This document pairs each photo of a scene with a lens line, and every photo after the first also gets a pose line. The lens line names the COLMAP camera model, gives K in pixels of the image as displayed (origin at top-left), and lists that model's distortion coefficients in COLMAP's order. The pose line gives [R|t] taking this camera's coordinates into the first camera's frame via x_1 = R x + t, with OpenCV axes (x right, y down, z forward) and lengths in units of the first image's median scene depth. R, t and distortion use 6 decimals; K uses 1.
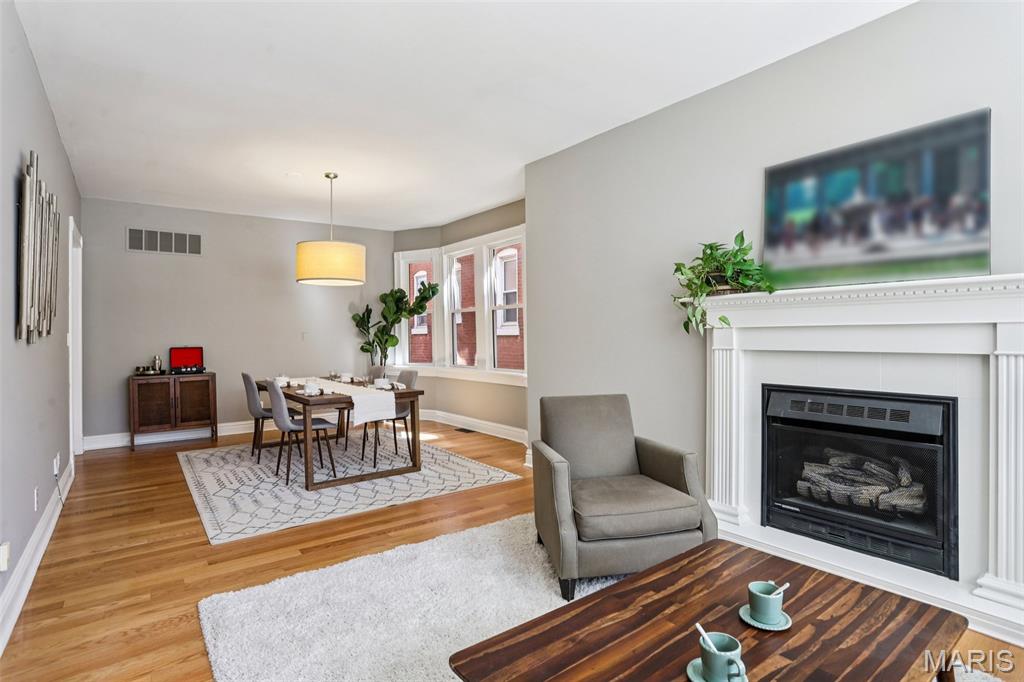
lens RADIAL K [[514.7, 0, 504.0], [0, 514.7, 336.3], [0, 0, 1]] dist [-0.051361, 0.018892]
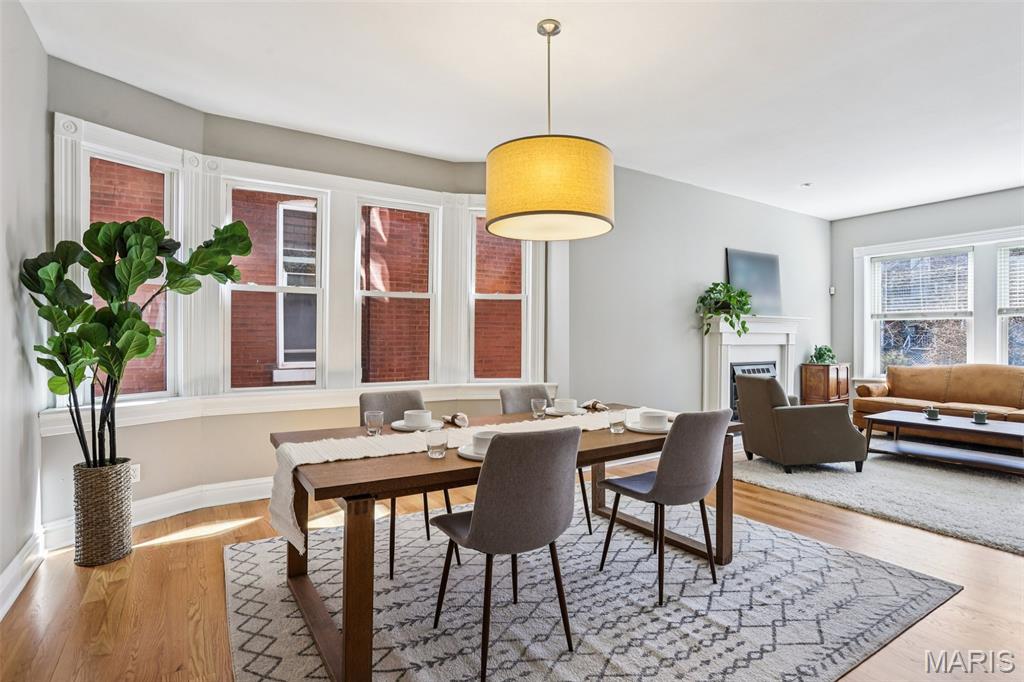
lens RADIAL K [[514.7, 0, 503.3], [0, 514.7, 344.0], [0, 0, 1]] dist [-0.051361, 0.018892]
pose [[0.083596, 0.001797, 0.996498, -0.798200], [0.000900, 0.999998, -0.001878, 0.015032], [-0.996499, 0.001054, 0.083594, 0.926169]]
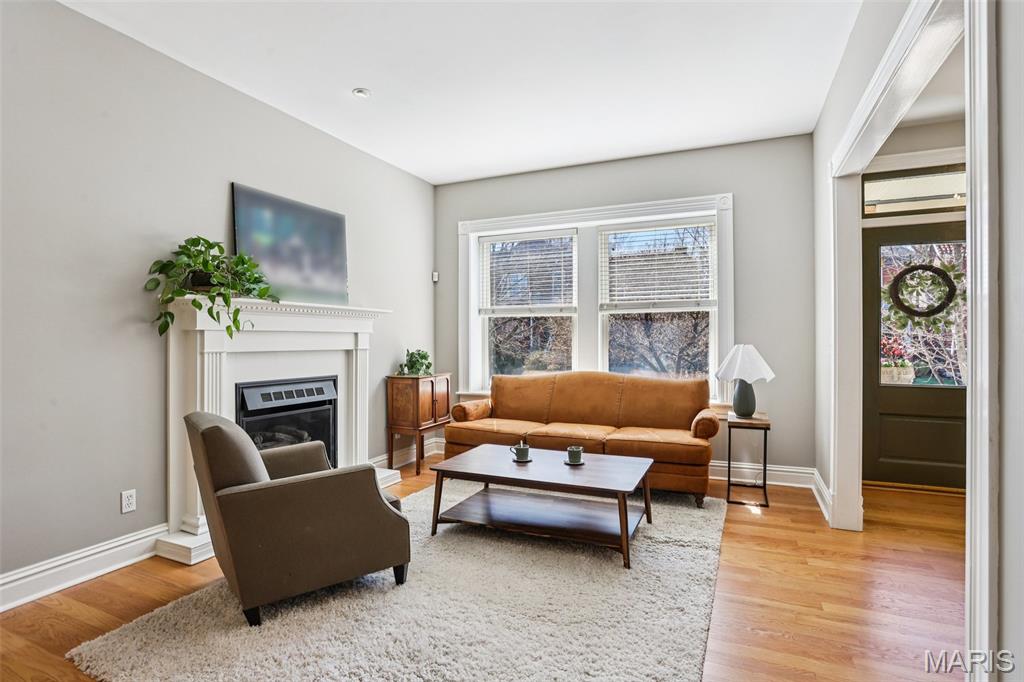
lens RADIAL K [[514.7, 0, 514.5], [0, 514.7, 336.0], [0, 0, 1]] dist [-0.051361, 0.018892]
pose [[-0.487572, 0.018433, 0.872888, -0.388520], [0.009744, 0.999830, -0.015671, 0.008630], [-0.873028, 0.000865, -0.487669, 0.553372]]
